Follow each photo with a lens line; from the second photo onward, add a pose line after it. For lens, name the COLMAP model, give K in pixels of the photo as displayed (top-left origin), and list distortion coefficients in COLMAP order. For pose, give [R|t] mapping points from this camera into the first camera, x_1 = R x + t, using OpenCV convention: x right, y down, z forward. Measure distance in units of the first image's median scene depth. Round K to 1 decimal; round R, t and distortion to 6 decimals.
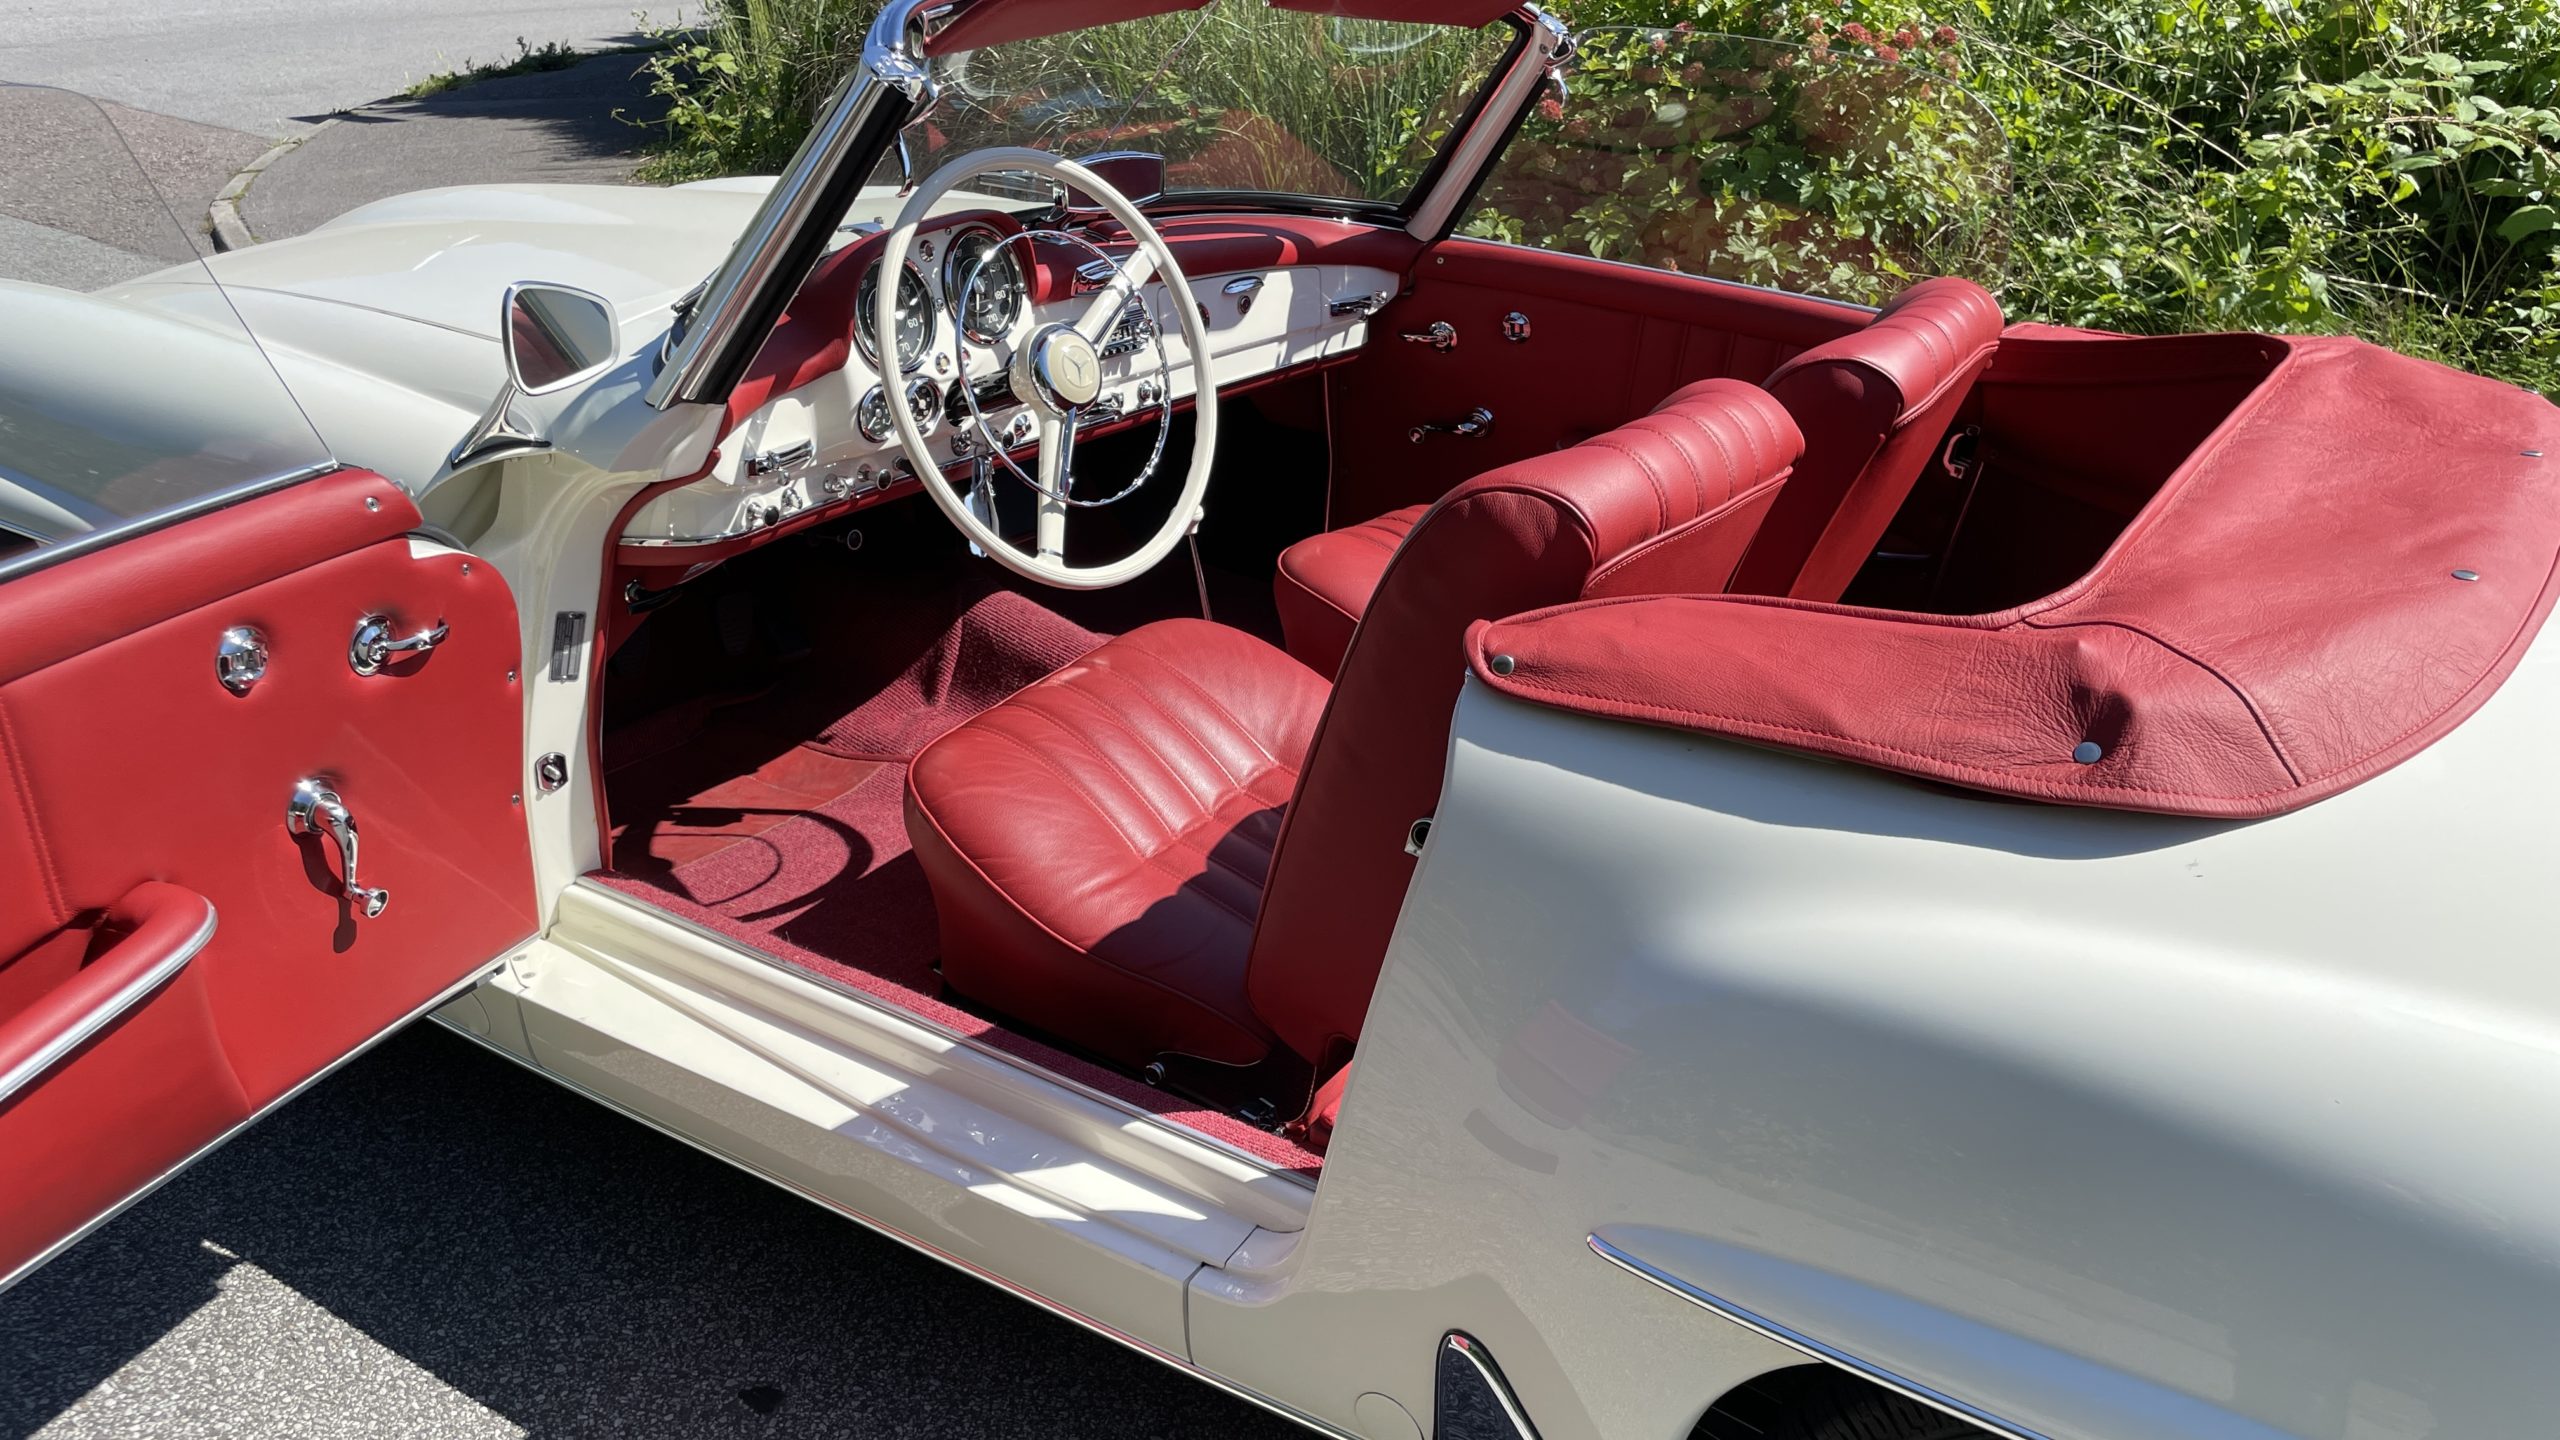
lens RADIAL K [[1950.3, 0, 1312.3], [0, 1950.3, 730.7], [0, 0, 1]] dist [0.077597, -0.096437]
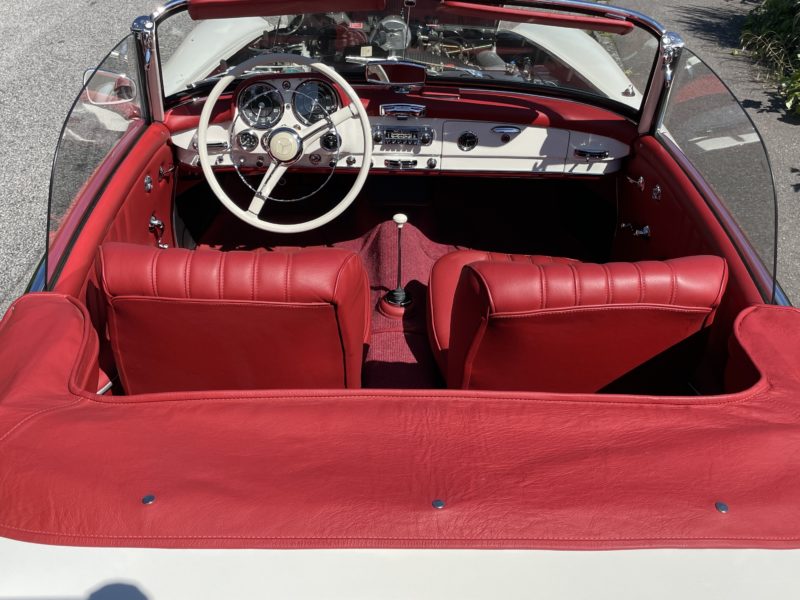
lens RADIAL K [[803.5, 0, 400.2], [0, 803.5, 288.8], [0, 0, 1]] dist [0.120047, -0.244469]
pose [[0.566433, 0.430274, -0.702864, 0.643275], [-0.335708, 0.899379, 0.280031, -0.304107], [0.752631, 0.077338, 0.653885, 0.384386]]
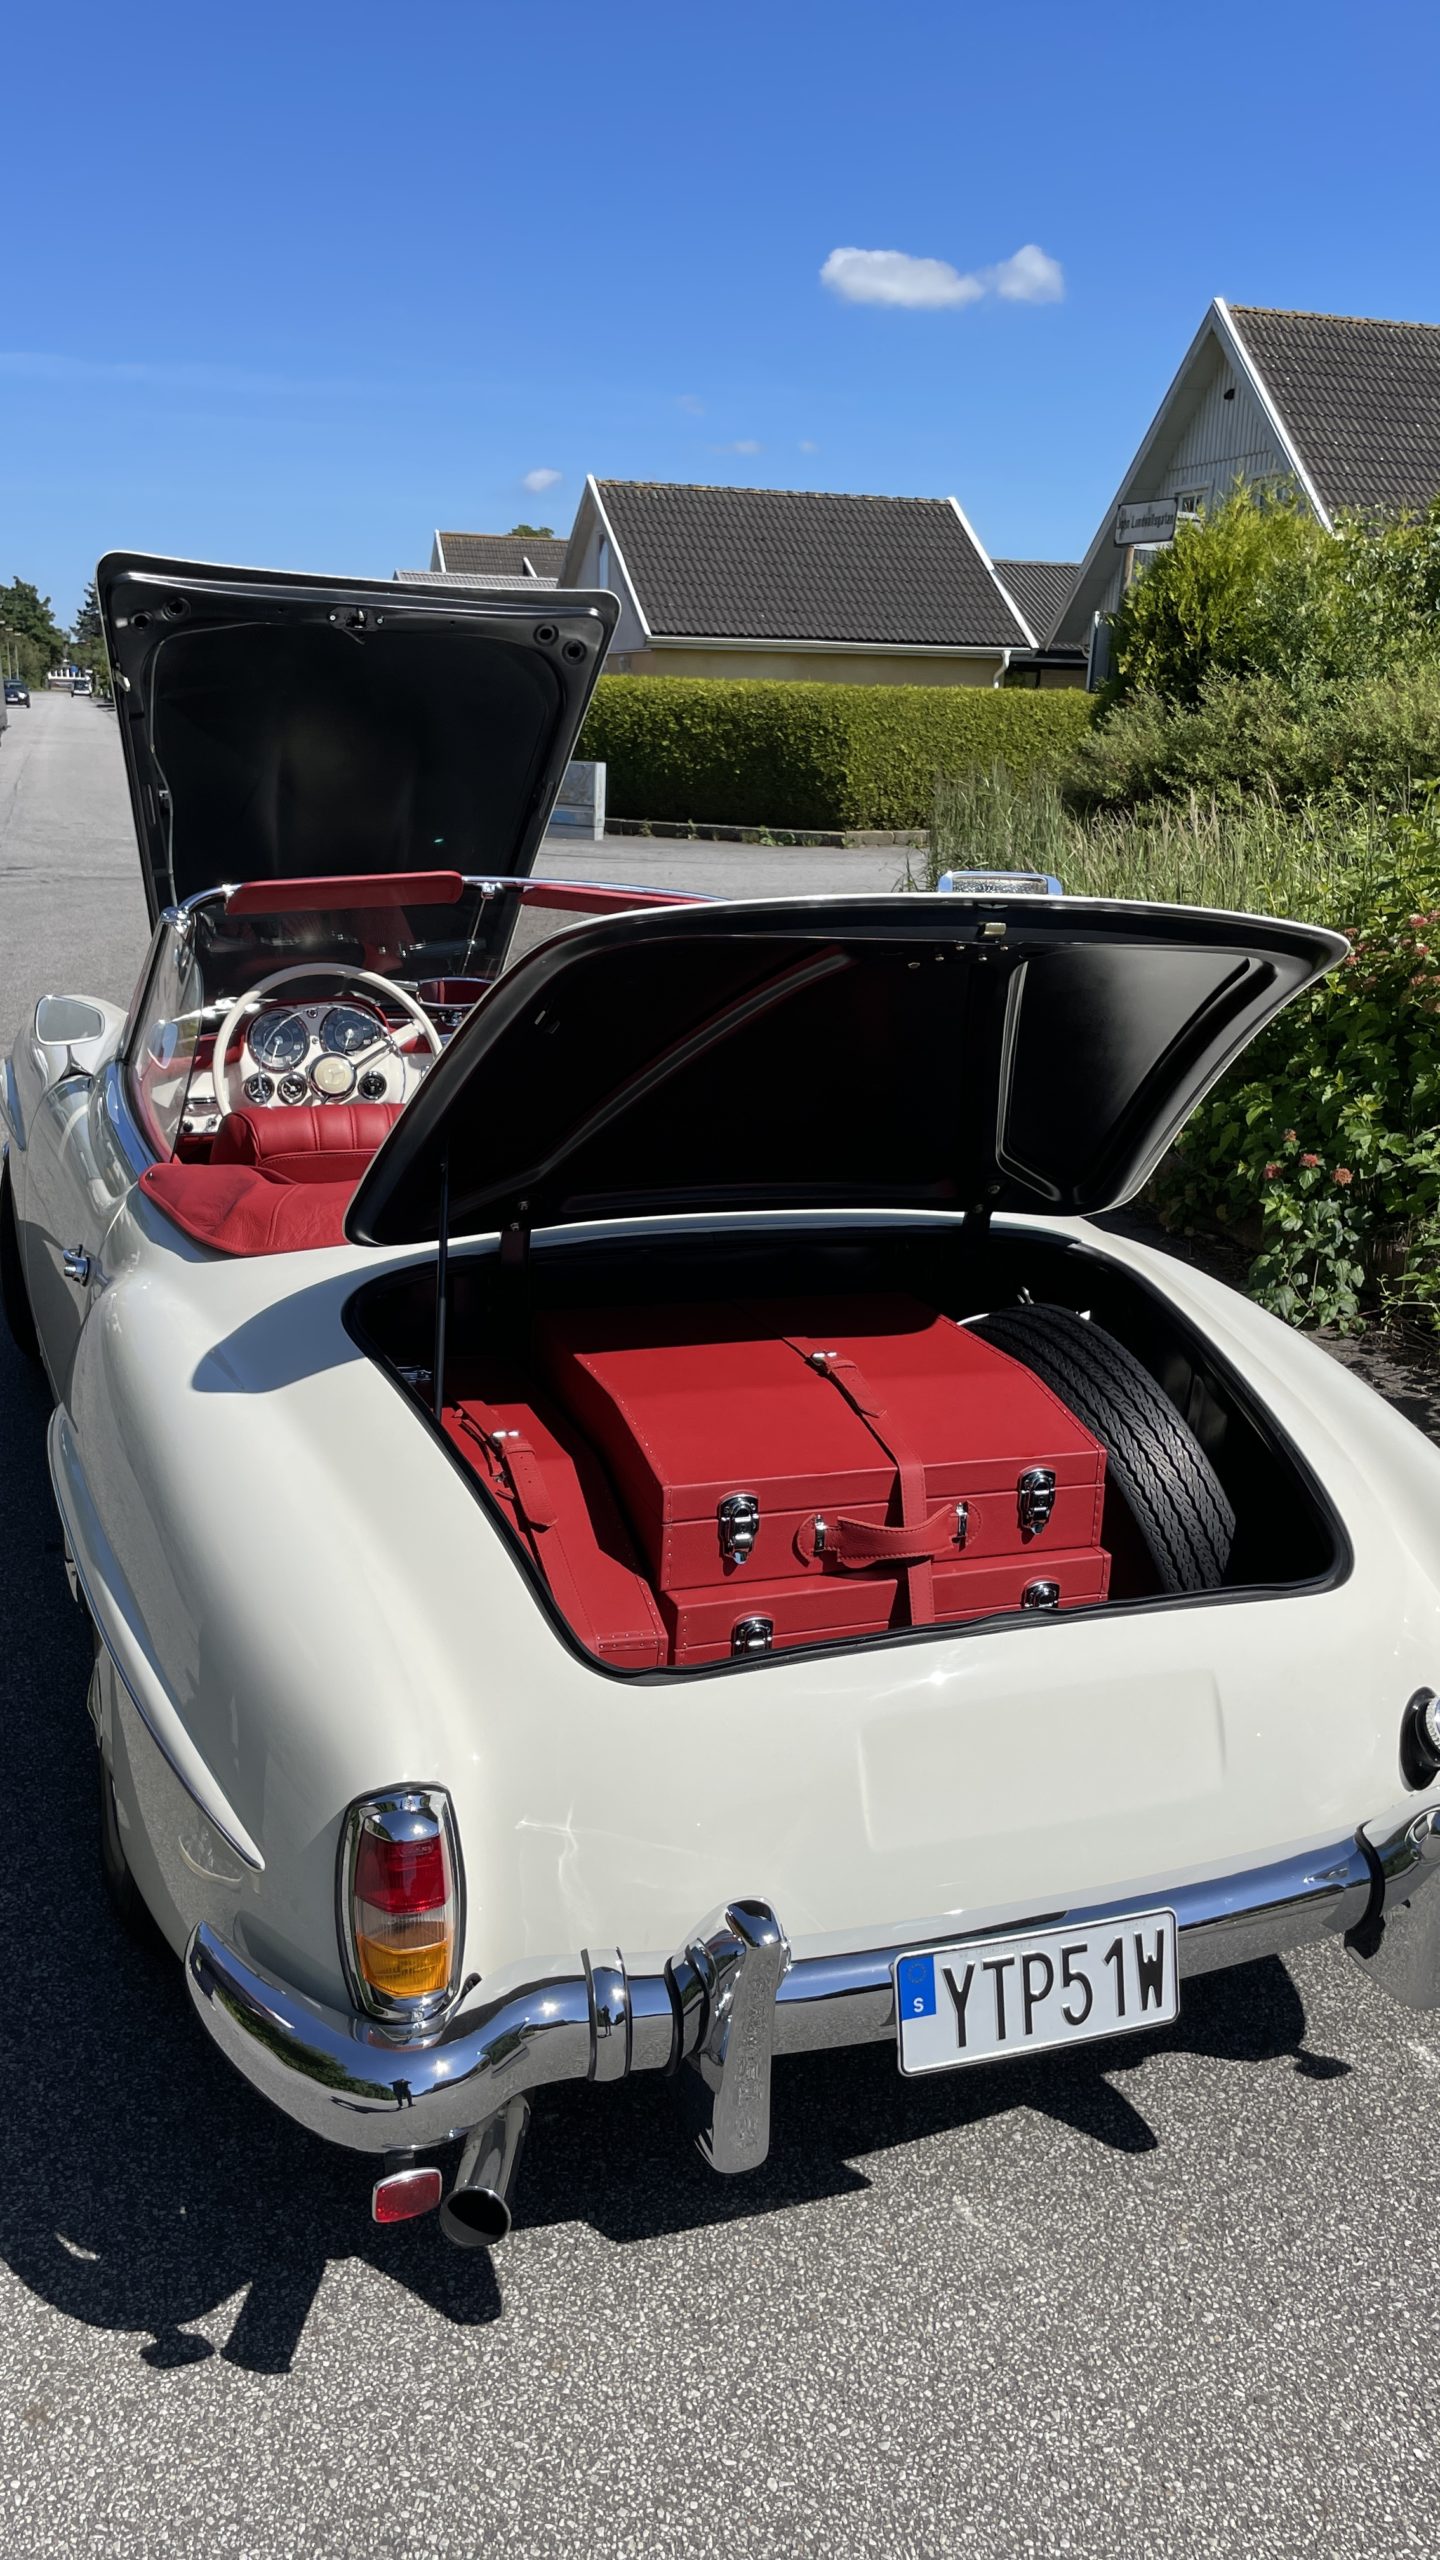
lens RADIAL K [[1960.5, 0, 709.8], [0, 1960.5, 1273.2], [0, 0, 1]] dist [0.093865, -0.134168]
pose [[0.809987, 0.160321, -0.564109, 1.090001], [-0.249450, 0.964738, -0.083998, 0.059337], [0.530751, 0.208754, 0.821417, -0.288026]]
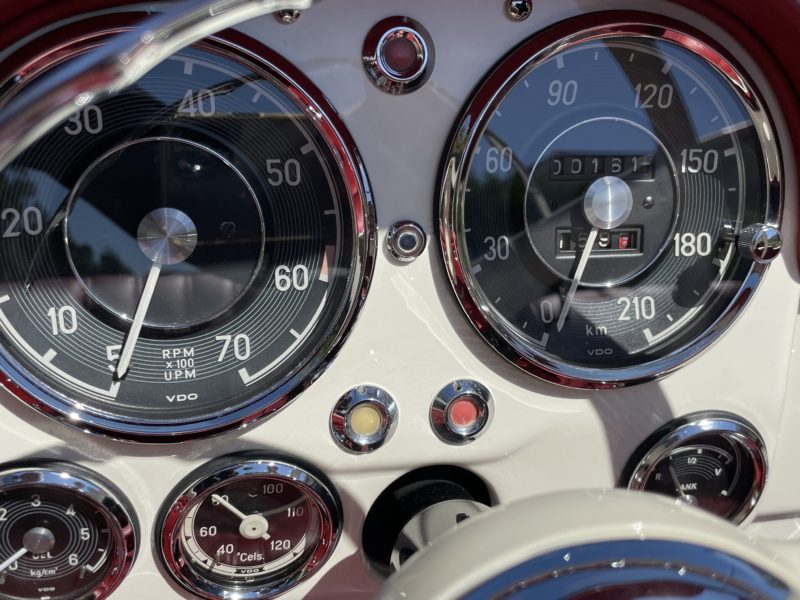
lens RADIAL K [[777.3, 0, 400.0], [0, 777.3, 300.0], [0, 0, 1]] dist [0.160862, -0.388935]
pose [[0.697606, 0.280644, -0.659231, -0.095784], [-0.319359, 0.945434, 0.064535, -0.188902], [0.641371, 0.165511, 0.749166, 0.798074]]
